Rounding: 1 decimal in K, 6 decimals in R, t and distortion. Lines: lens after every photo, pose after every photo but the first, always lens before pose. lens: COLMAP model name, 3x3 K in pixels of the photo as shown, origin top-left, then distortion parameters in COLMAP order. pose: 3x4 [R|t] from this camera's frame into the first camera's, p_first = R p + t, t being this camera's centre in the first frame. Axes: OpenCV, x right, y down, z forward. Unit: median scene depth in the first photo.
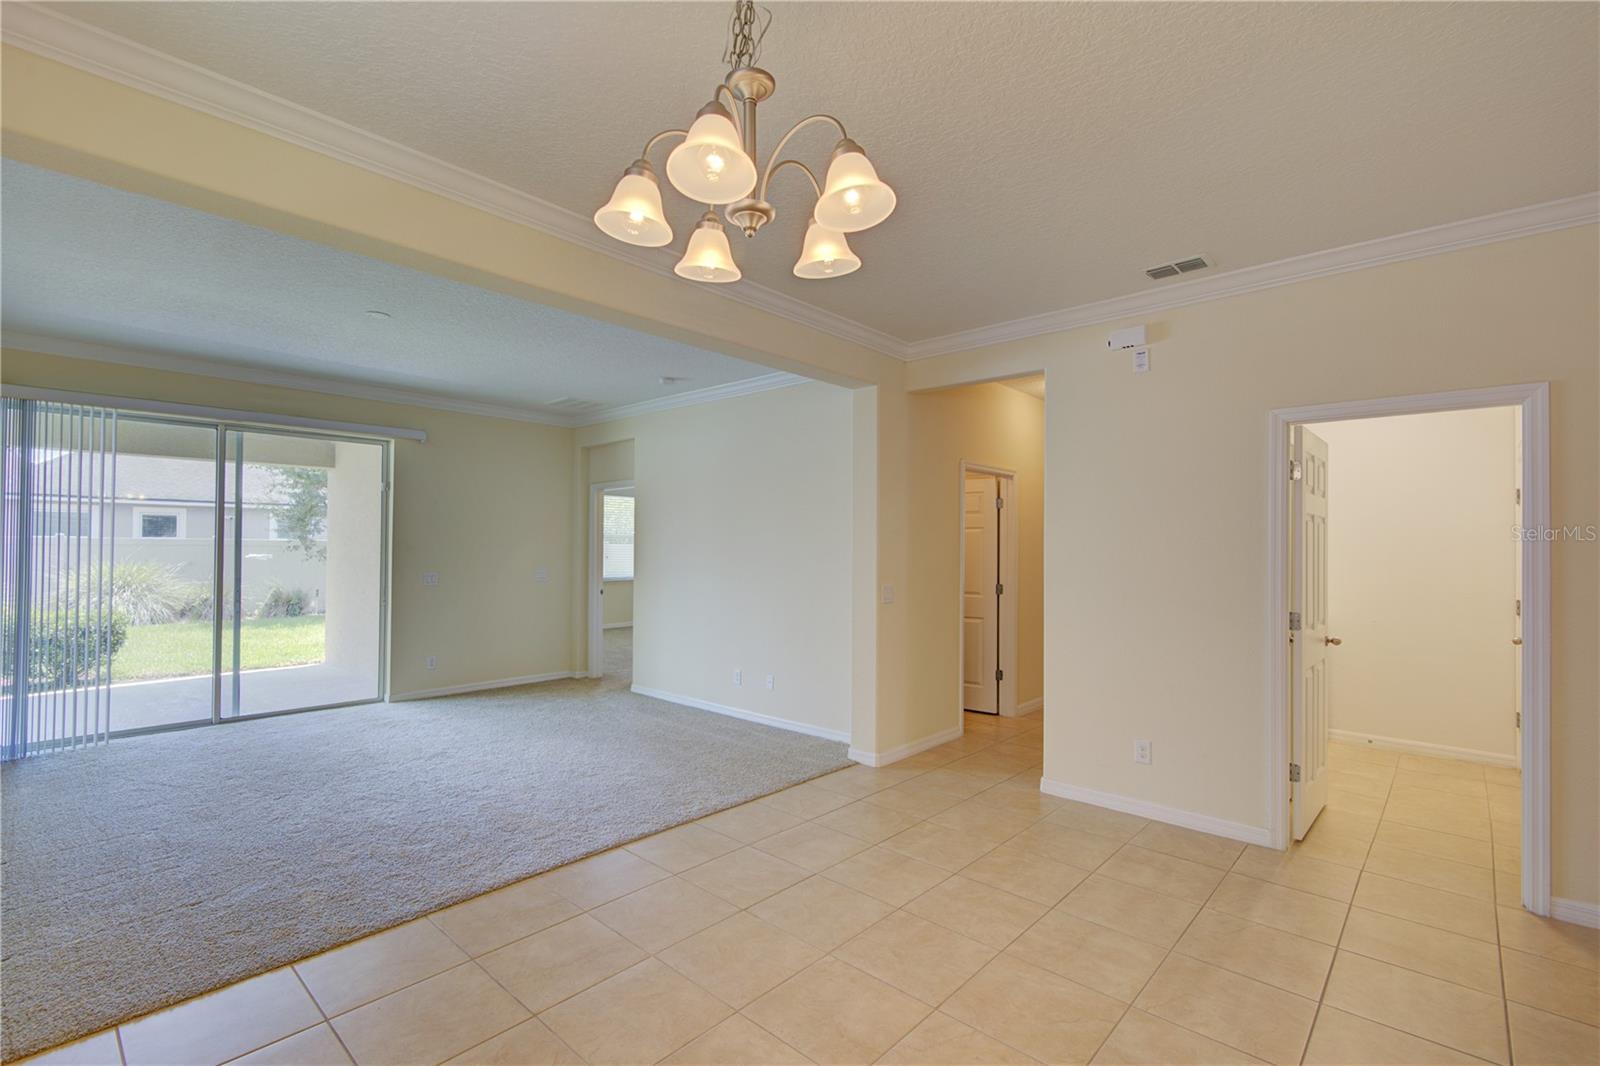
lens RADIAL K [[723.7, 0, 800.0], [0, 723.7, 533.0], [0, 0, 1]] dist [-0.000739, -0.000020]
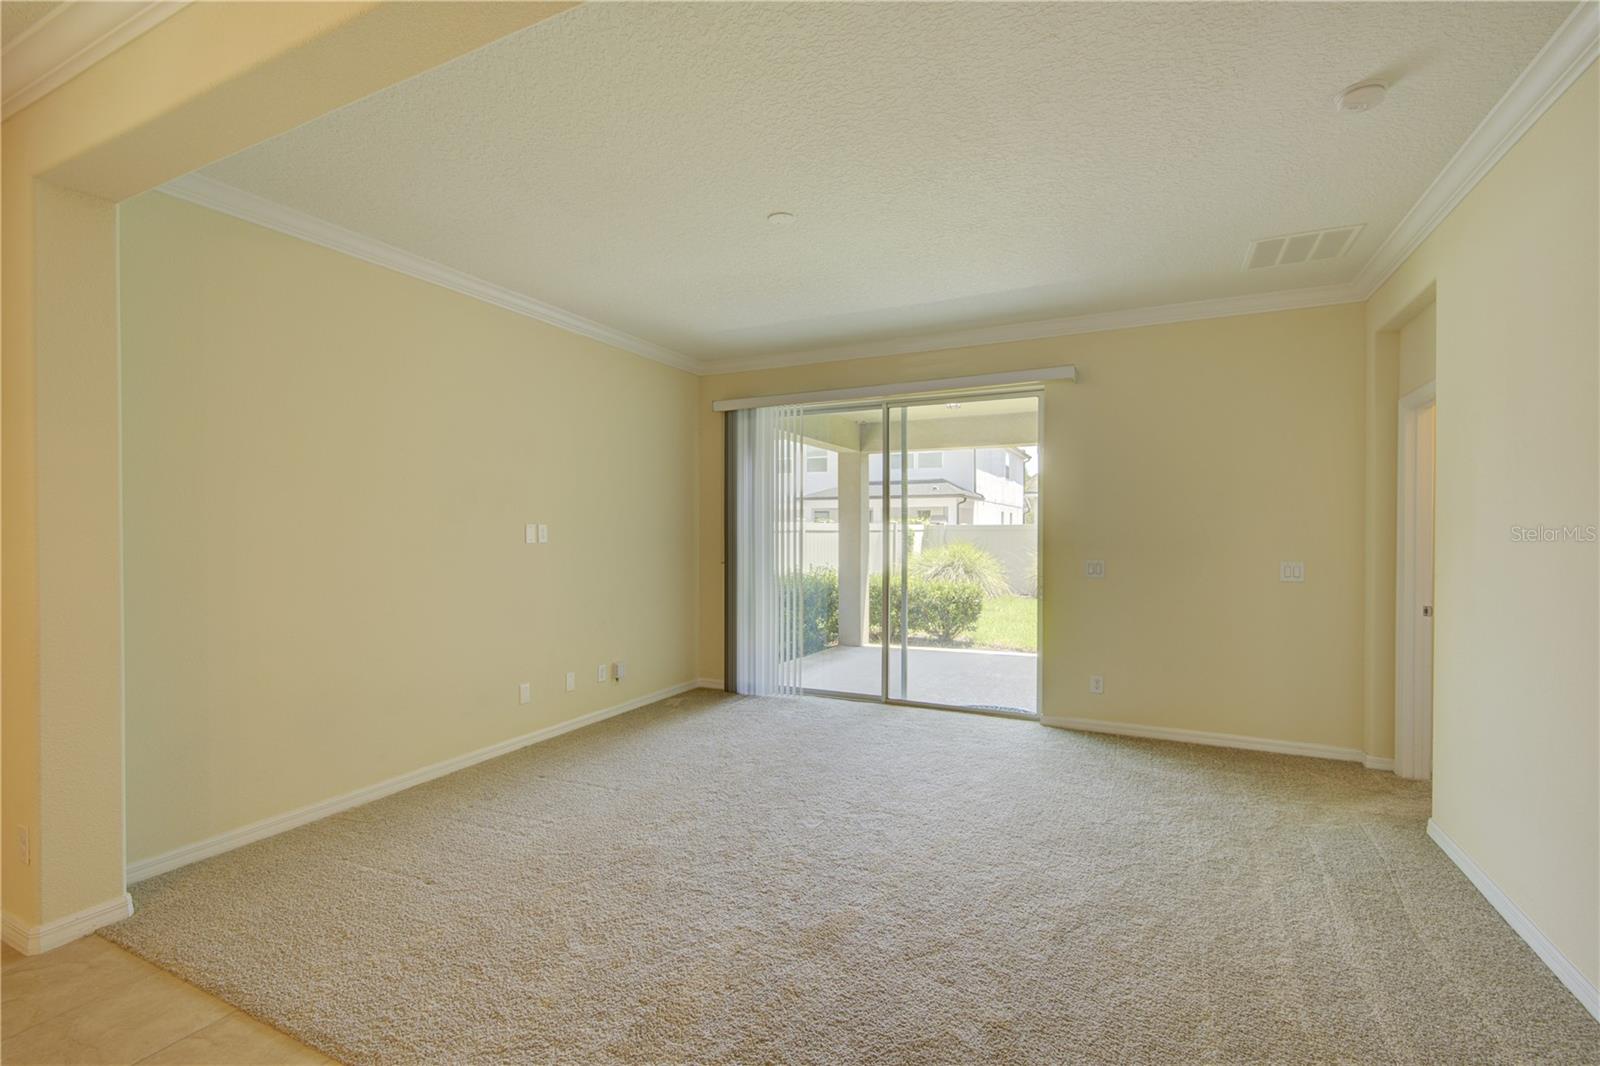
lens RADIAL K [[723.7, 0, 800.0], [0, 723.7, 533.0], [0, 0, 1]] dist [-0.000739, -0.000020]
pose [[0.269248, -0.002528, -0.963068, 0.110776], [0.022965, 0.999729, 0.003796, 0.019722], [0.962797, -0.023139, 0.269233, 0.546468]]
